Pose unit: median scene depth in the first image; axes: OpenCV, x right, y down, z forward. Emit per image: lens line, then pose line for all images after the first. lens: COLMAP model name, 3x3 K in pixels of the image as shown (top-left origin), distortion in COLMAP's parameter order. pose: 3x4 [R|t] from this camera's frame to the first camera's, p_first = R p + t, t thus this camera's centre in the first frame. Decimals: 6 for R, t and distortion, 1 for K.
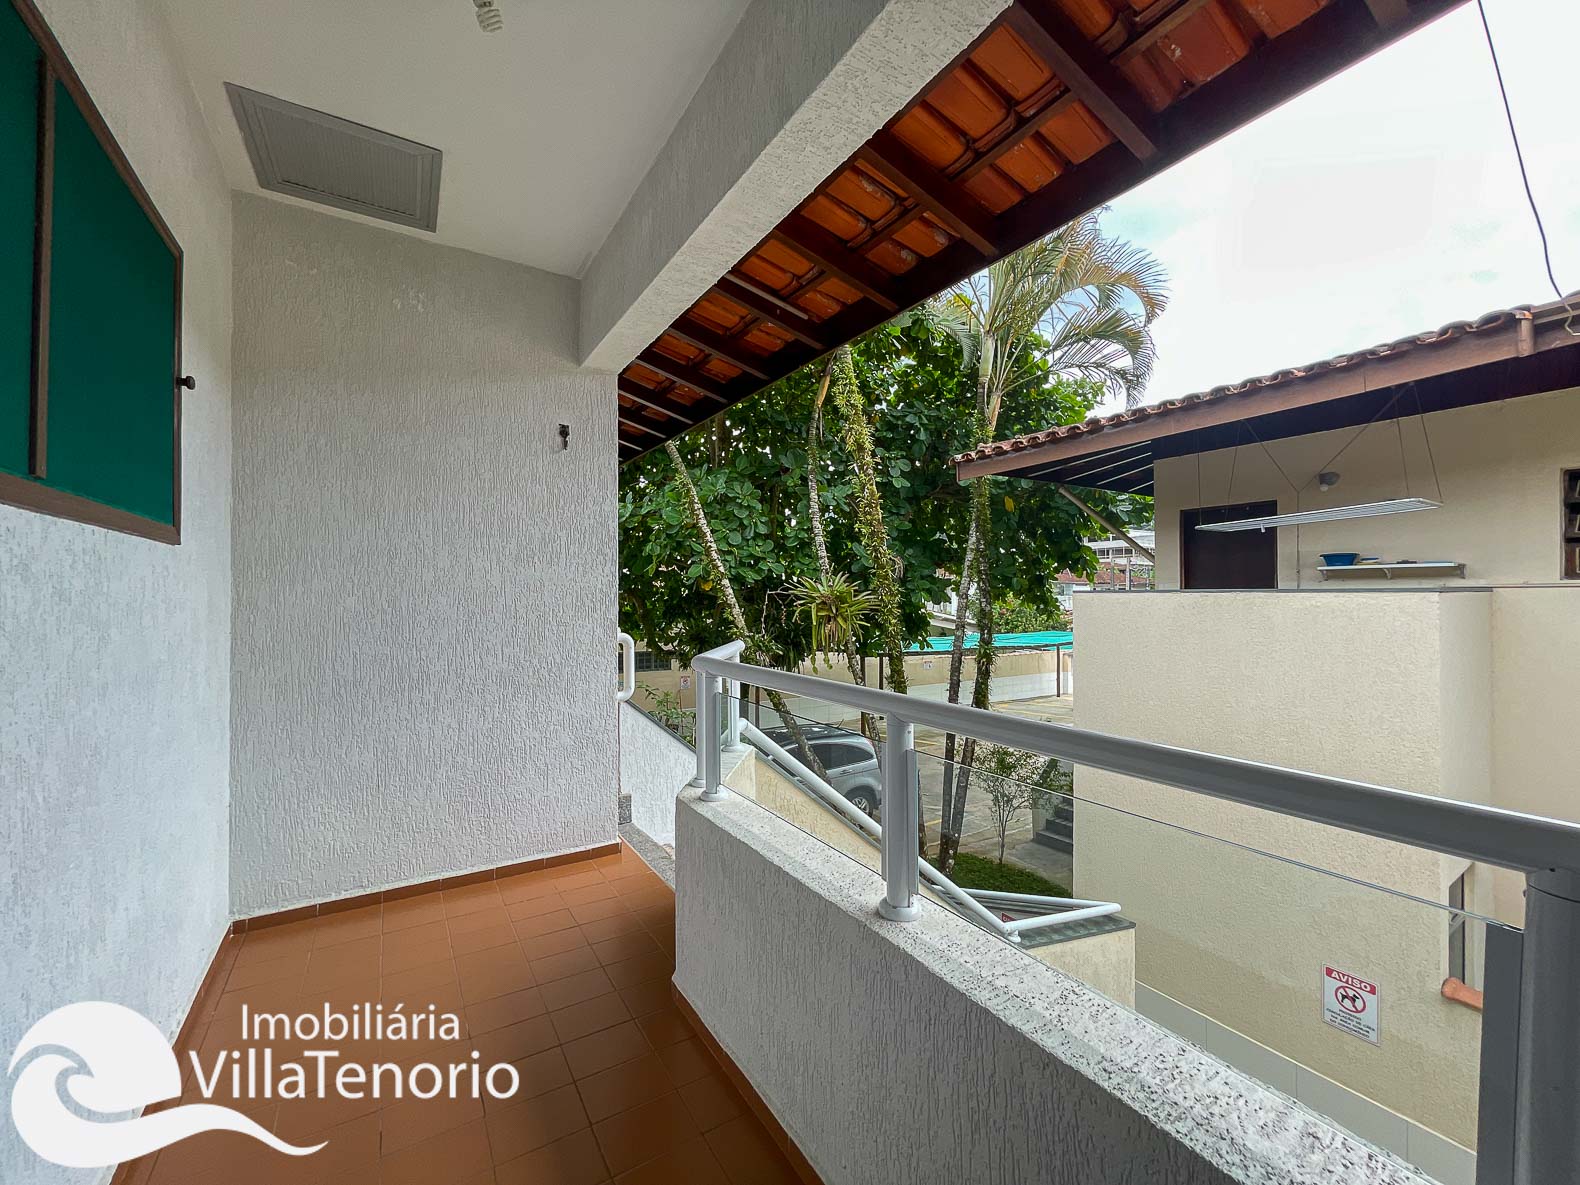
lens RADIAL K [[648.9, 0, 793.5], [0, 648.9, 597.1], [0, 0, 1]] dist [0.000548, 0.000469]
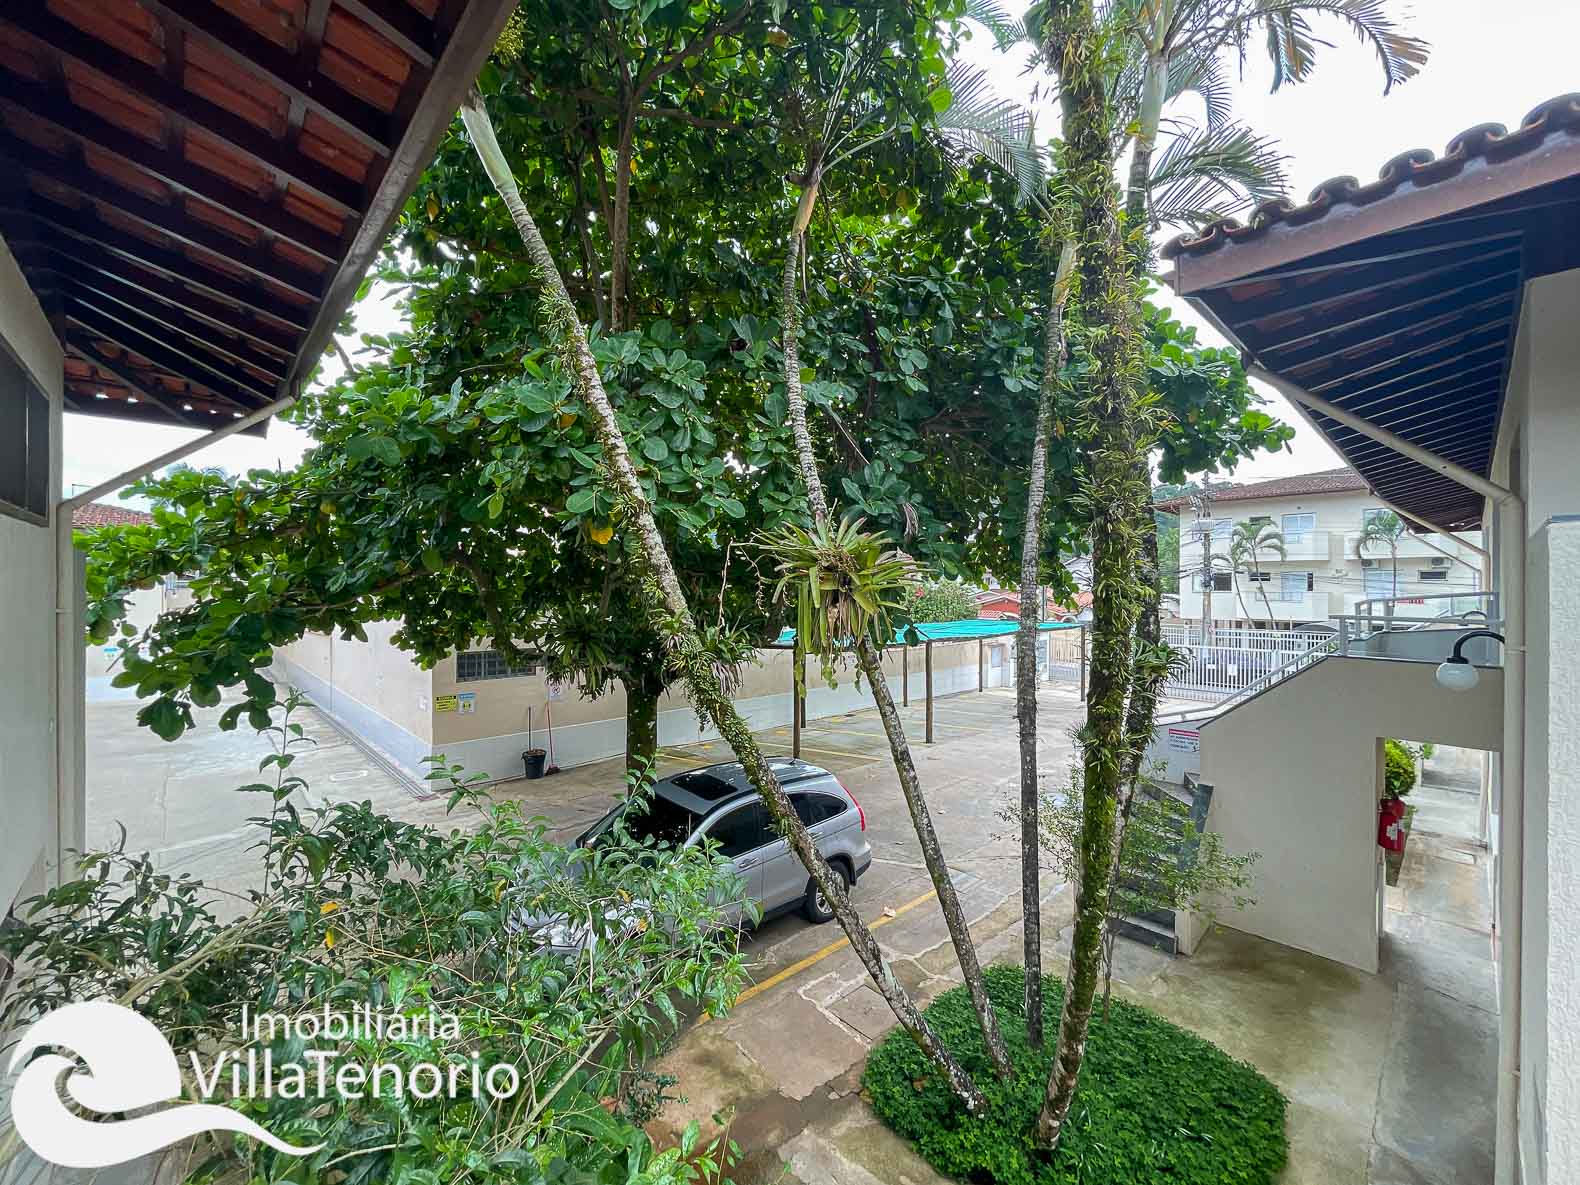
lens RADIAL K [[648.9, 0, 782.9], [0, 648.9, 588.1], [0, 0, 1]] dist [0.000548, 0.000469]
pose [[0.985128, 0.002584, 0.171802, -0.078091], [-0.002802, 0.999996, 0.001023, 0.024015], [-0.171799, -0.001490, 0.985131, 0.446130]]
